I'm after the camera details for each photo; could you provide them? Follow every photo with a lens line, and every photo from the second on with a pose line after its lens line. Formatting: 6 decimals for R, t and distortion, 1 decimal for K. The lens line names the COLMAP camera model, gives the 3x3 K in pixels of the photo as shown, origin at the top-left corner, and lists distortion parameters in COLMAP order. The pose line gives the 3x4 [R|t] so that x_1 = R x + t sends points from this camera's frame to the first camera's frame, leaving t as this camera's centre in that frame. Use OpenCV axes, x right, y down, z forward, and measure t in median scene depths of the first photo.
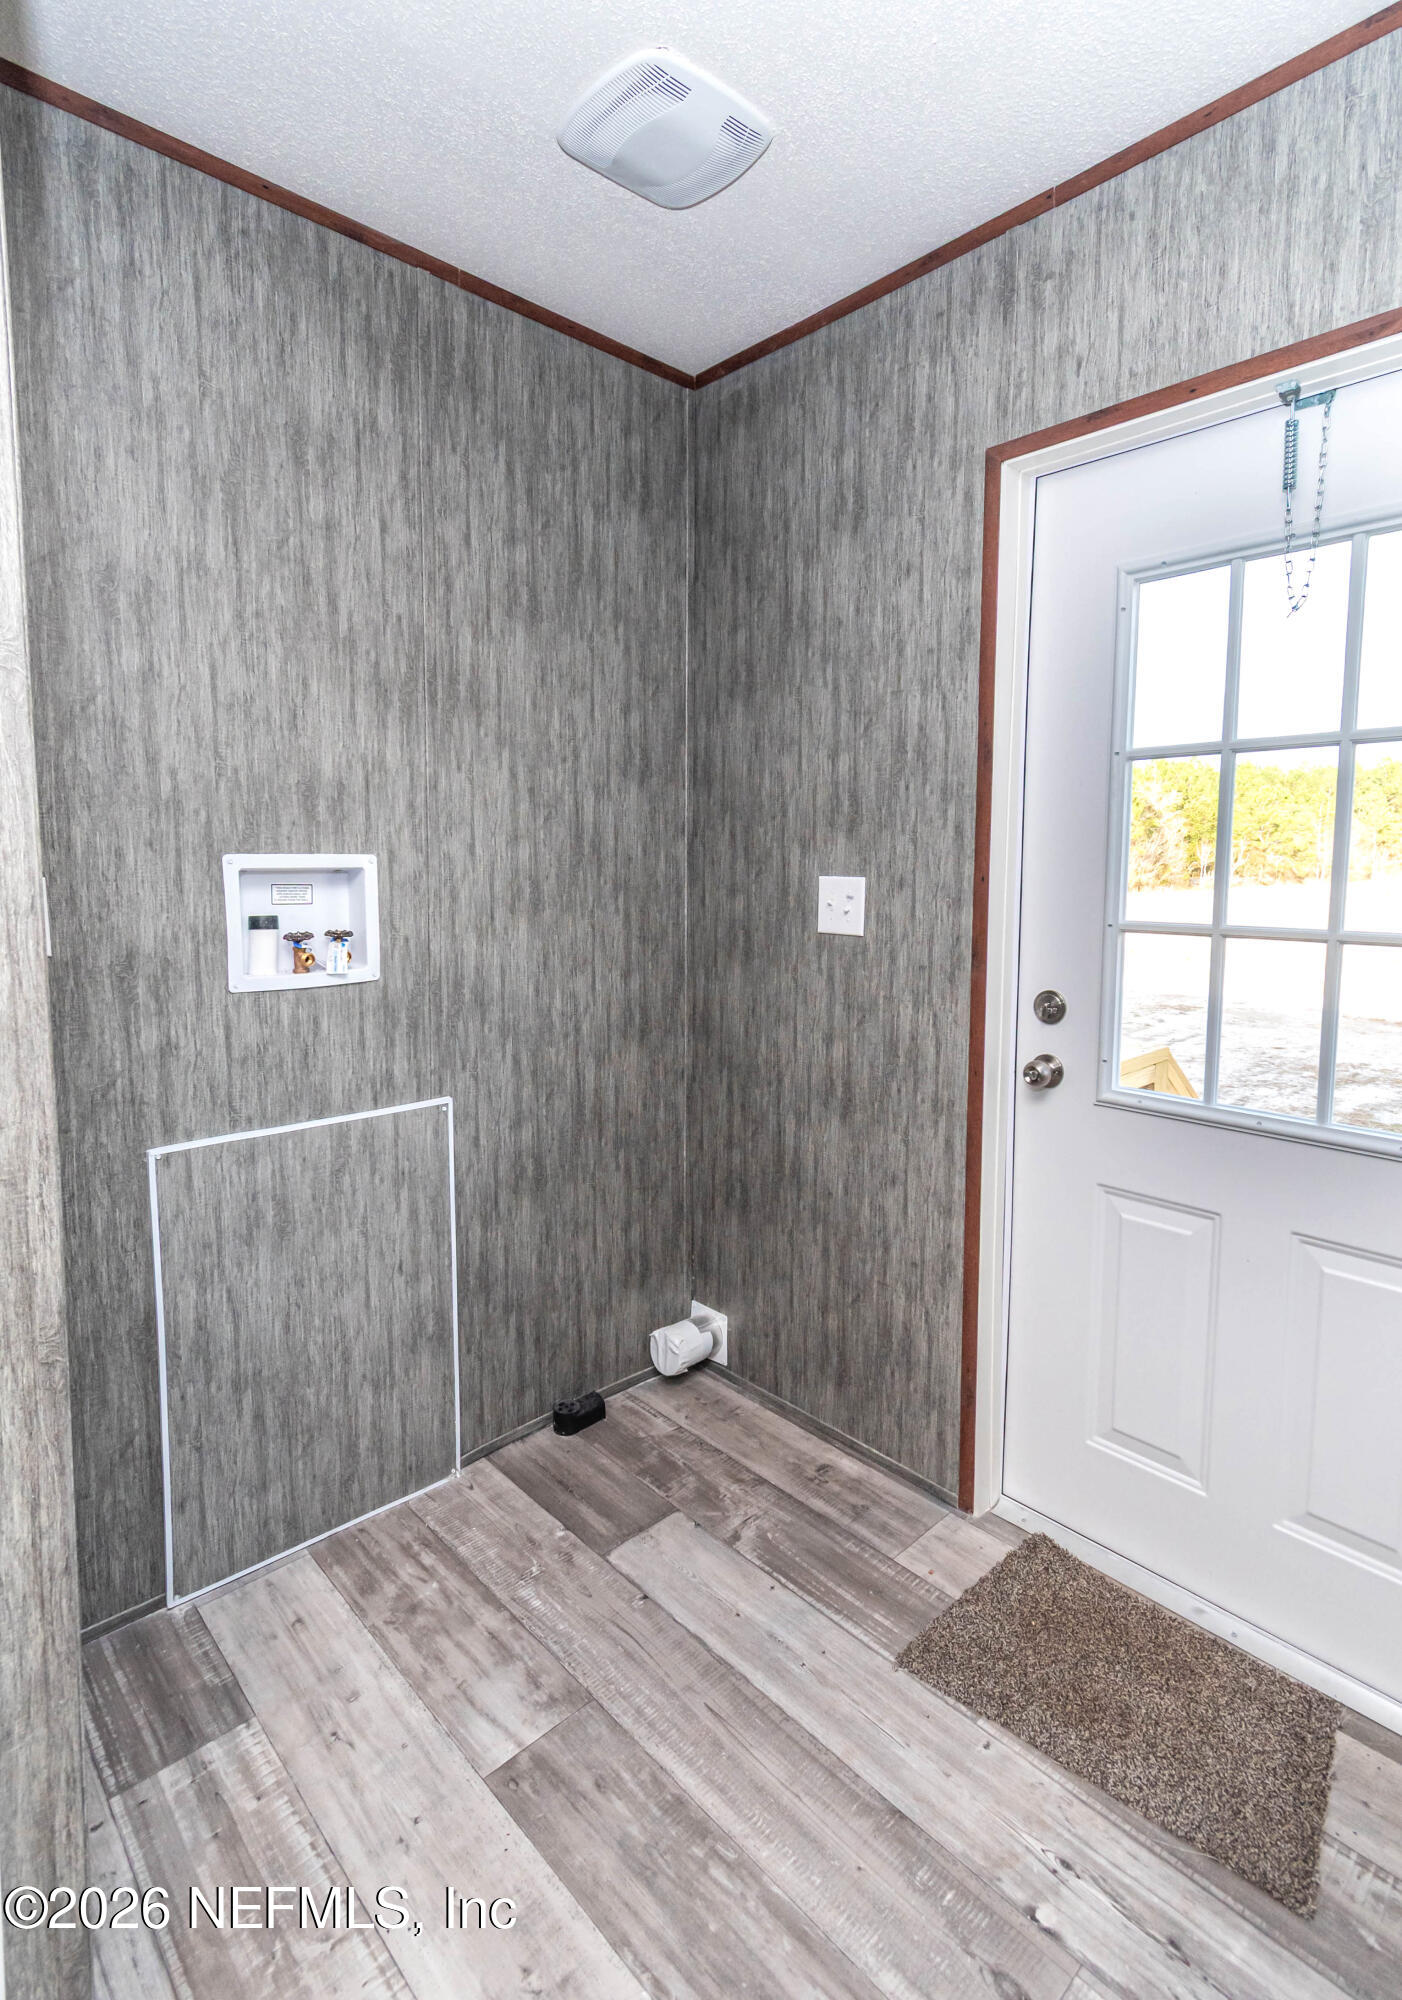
lens RADIAL K [[983.4, 0, 702.2], [0, 983.4, 999.8], [0, 0, 1]] dist [-0.000333, 0.000189]
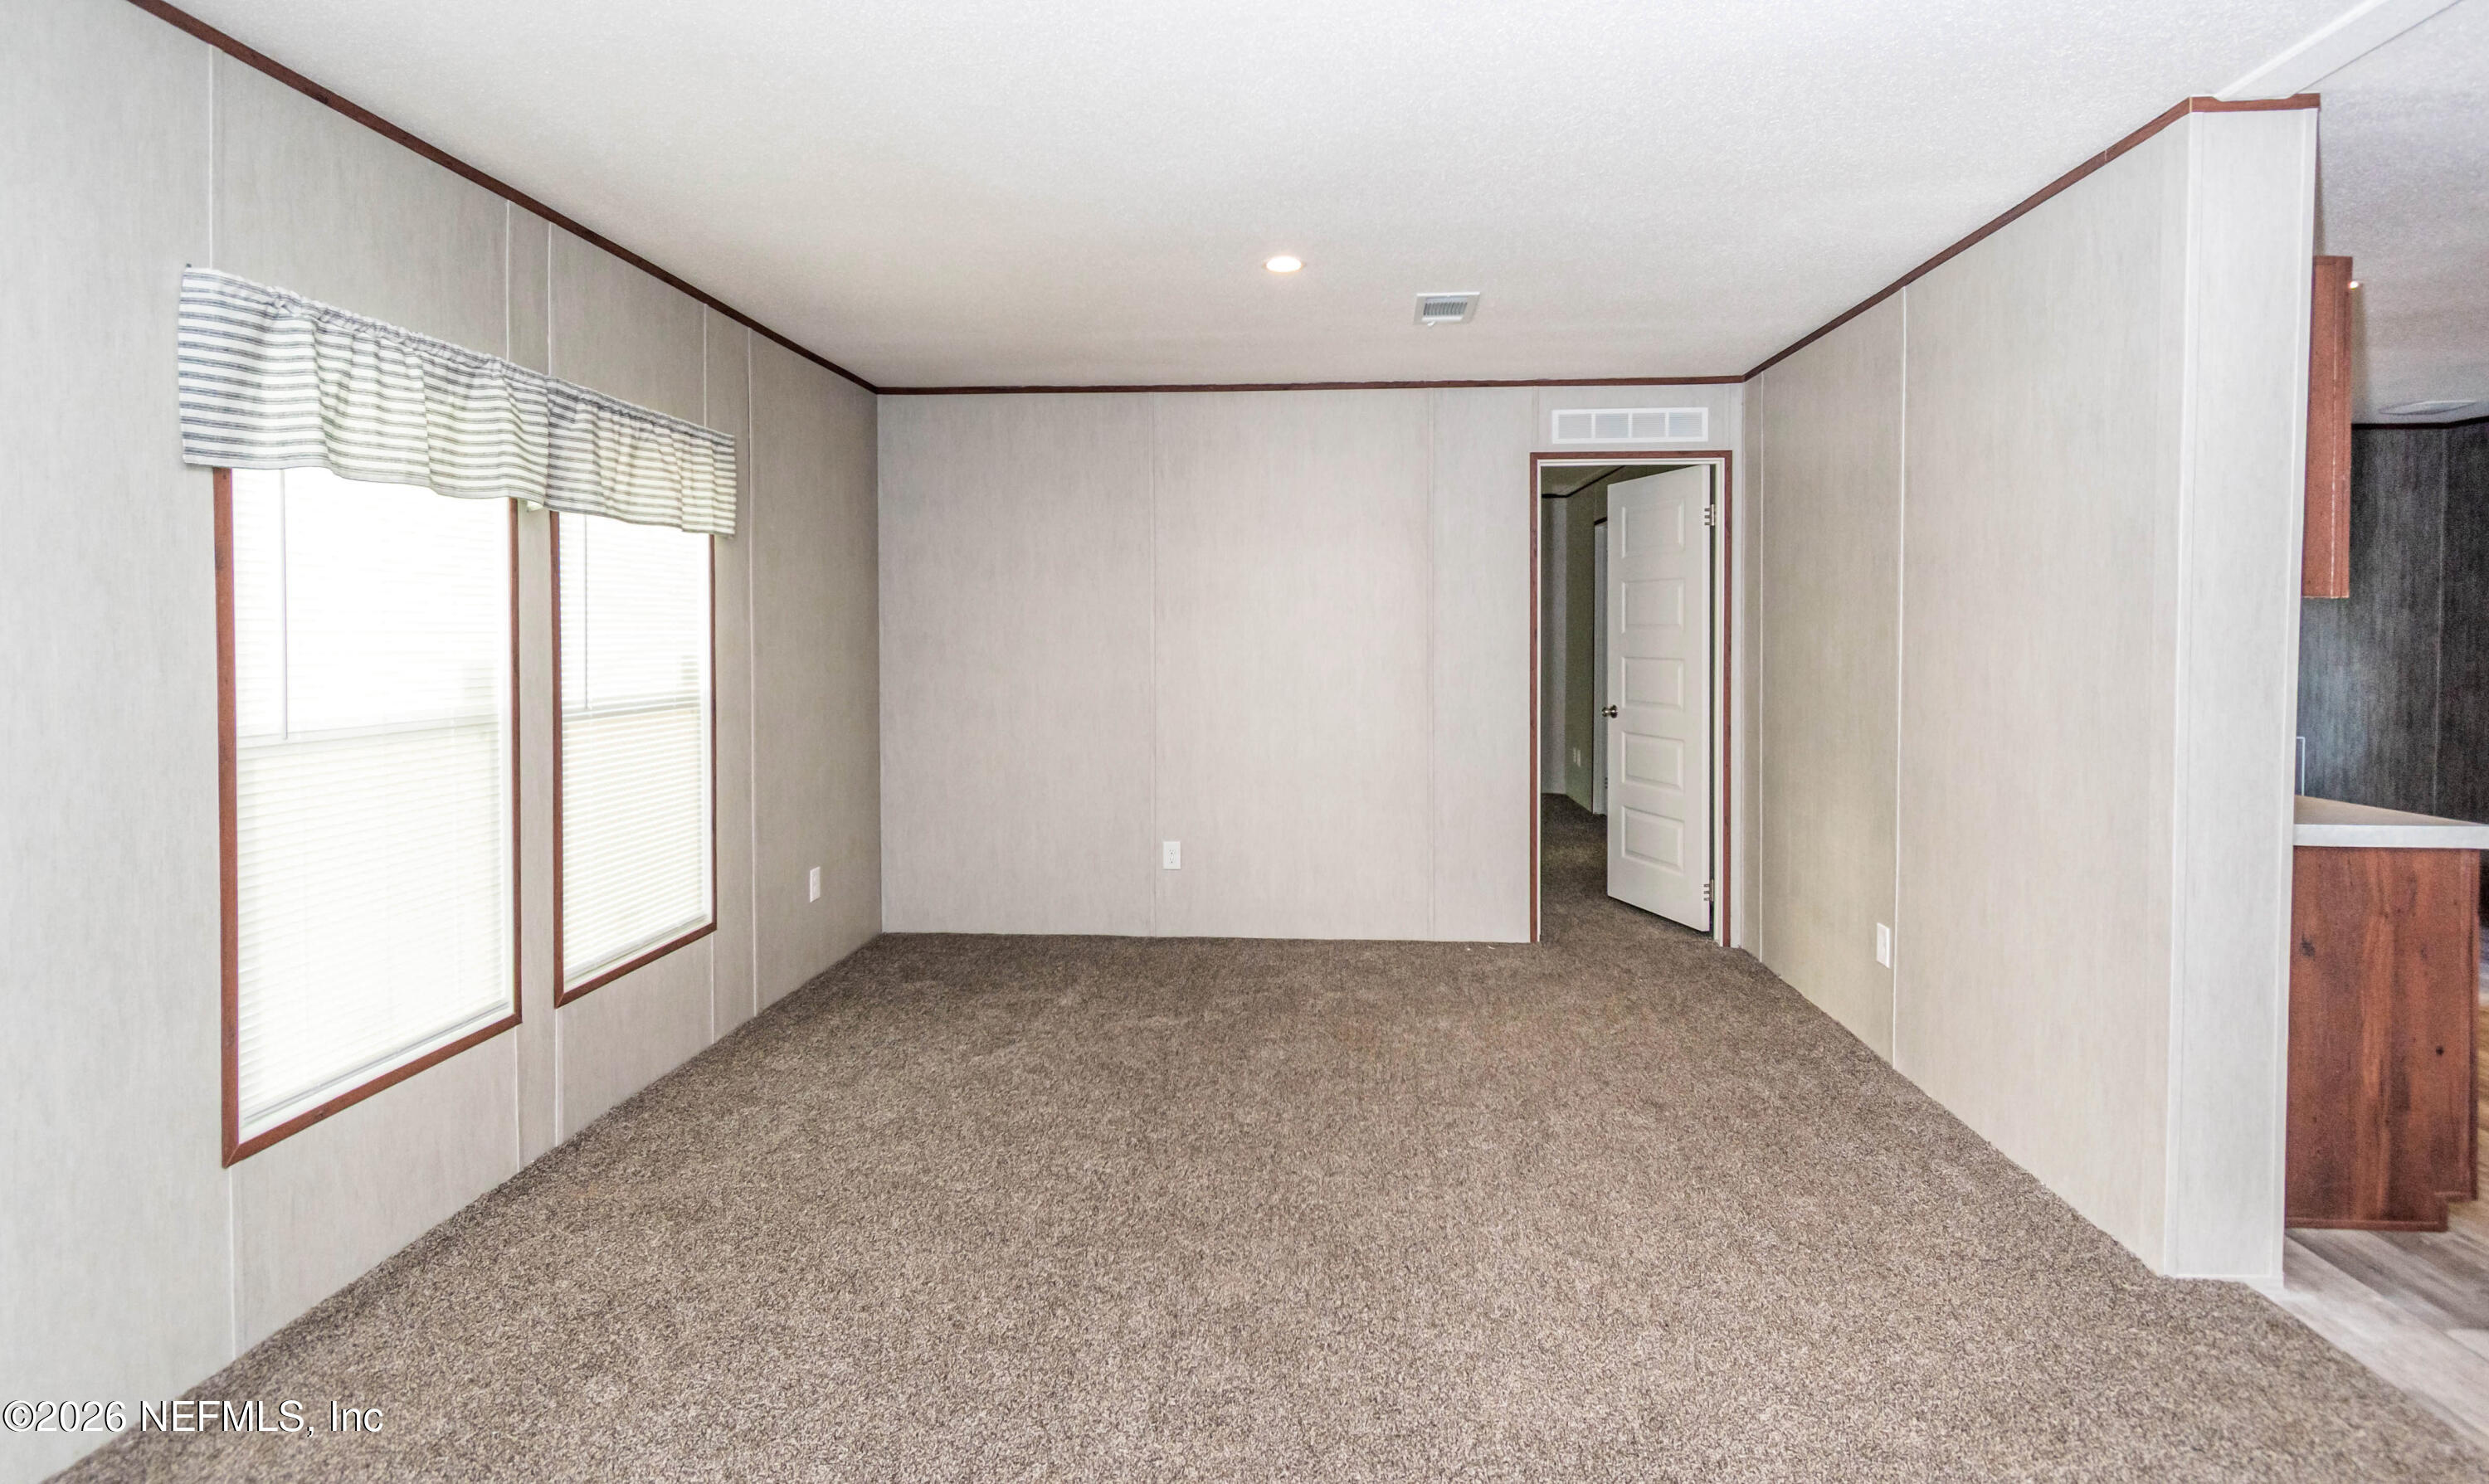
lens RADIAL K [[1226.1, 0, 1245.3], [0, 1226.1, 741.1], [0, 0, 1]] dist [-0.001348, -0.000330]
pose [[0.679796, 0.009895, -0.733334, 0.146552], [-0.108312, 0.990299, -0.087042, 0.488069], [0.725359, 0.138600, 0.674273, -2.226462]]
